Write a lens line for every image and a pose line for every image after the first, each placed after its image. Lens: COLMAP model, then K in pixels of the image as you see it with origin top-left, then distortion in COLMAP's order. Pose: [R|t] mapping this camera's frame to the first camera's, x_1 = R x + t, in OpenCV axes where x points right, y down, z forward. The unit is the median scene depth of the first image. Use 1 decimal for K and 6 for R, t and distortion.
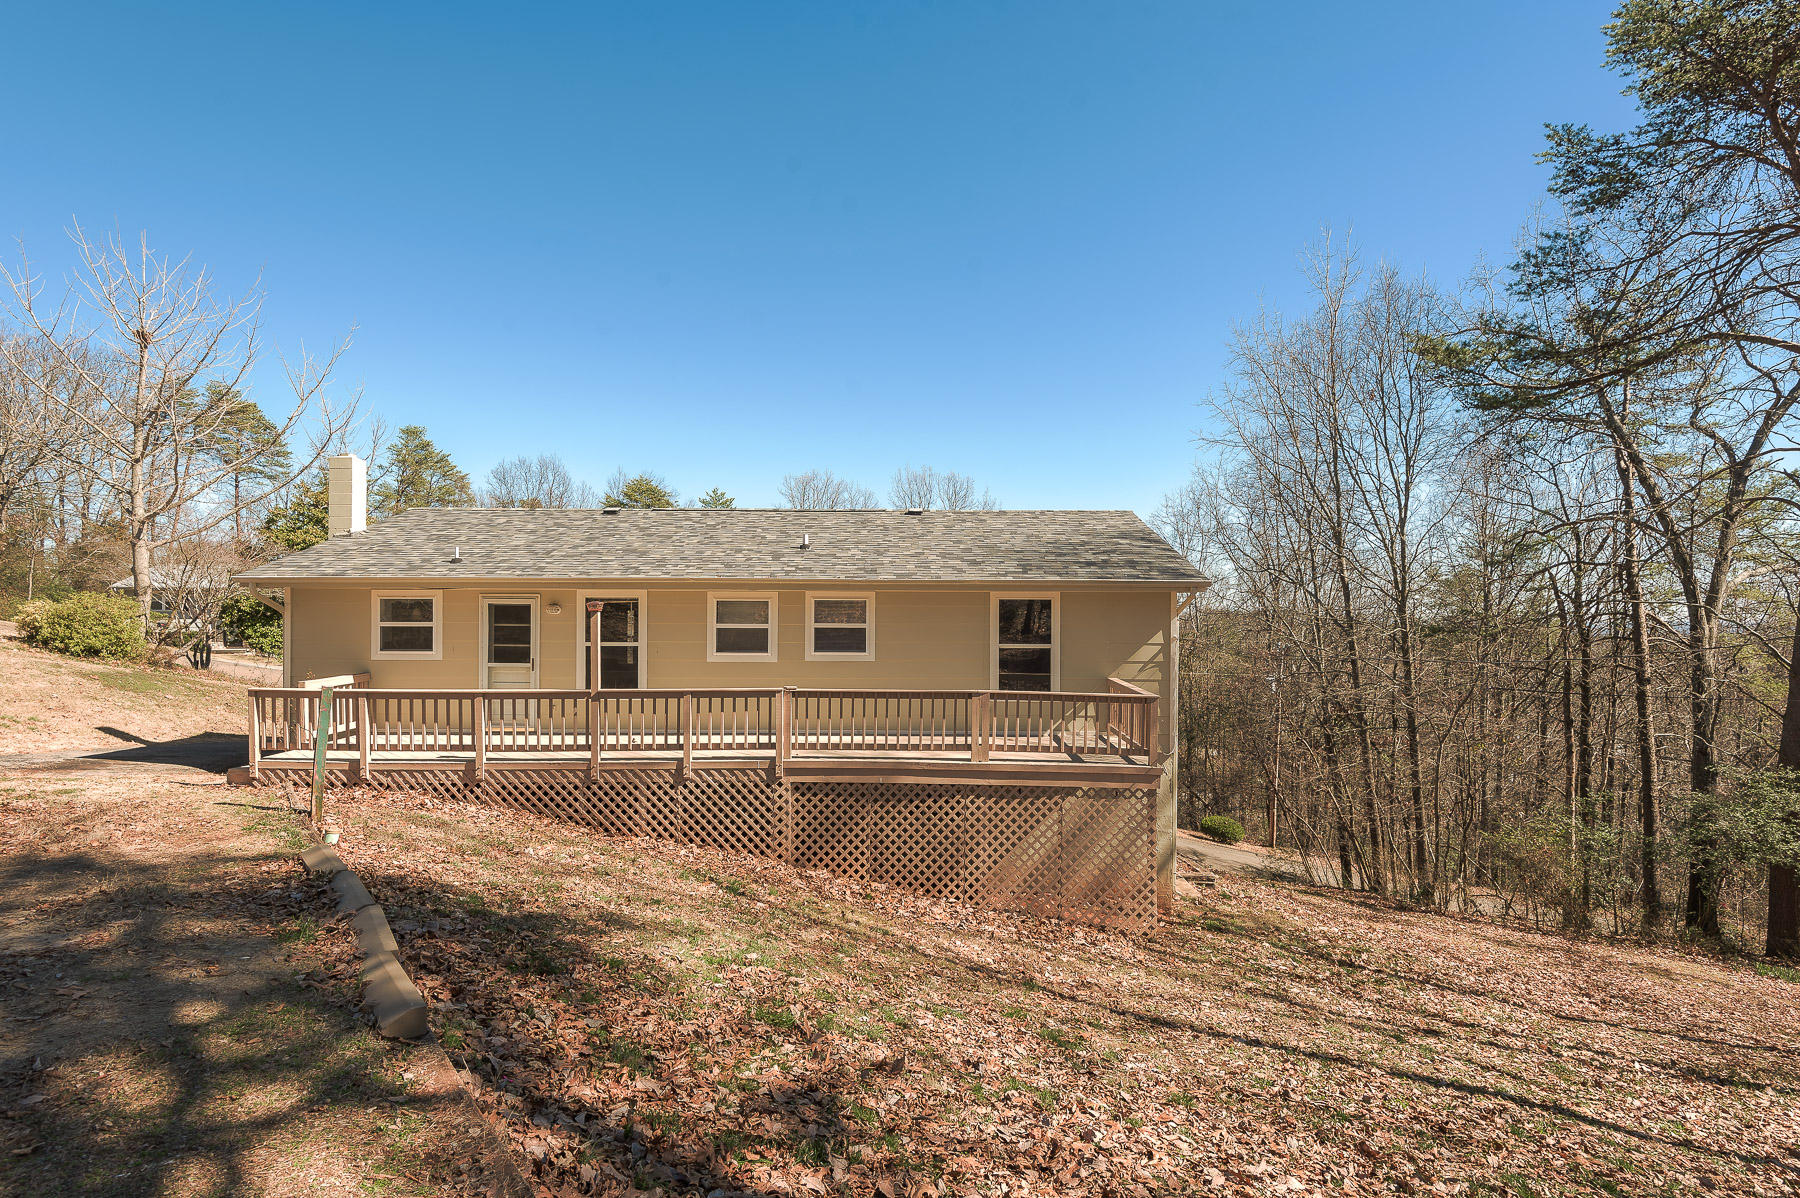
lens RADIAL K [[912.5, 0, 897.5], [0, 912.5, 607.6], [0, 0, 1]] dist [0.014163, -0.002574]
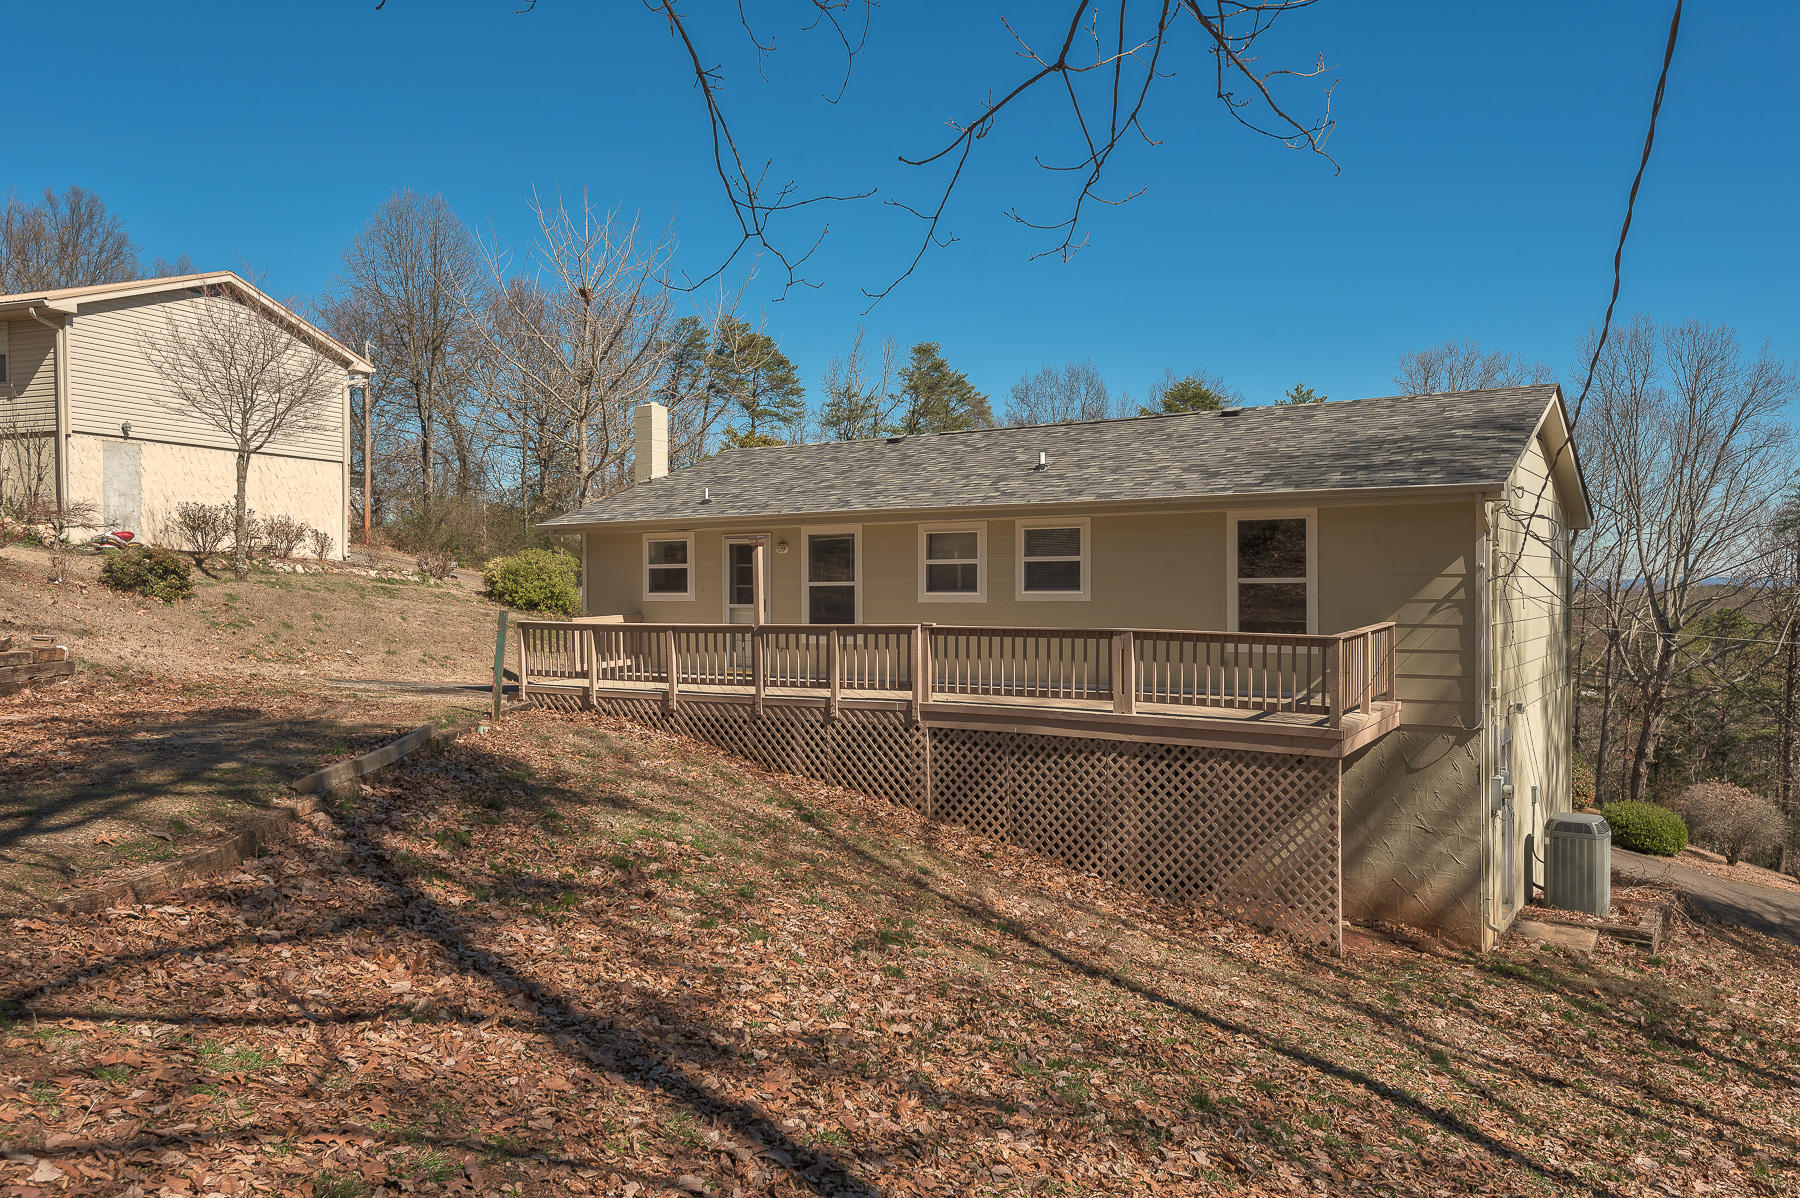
lens RADIAL K [[1365.9, 0, 896.4], [0, 1365.9, 601.3], [0, 0, 1]] dist [0.017714, 0.001141]
pose [[0.839255, -0.004202, -0.543722, 0.596819], [0.017036, 0.999682, 0.018570, 0.039621], [0.543472, -0.024848, 0.839060, -0.159338]]
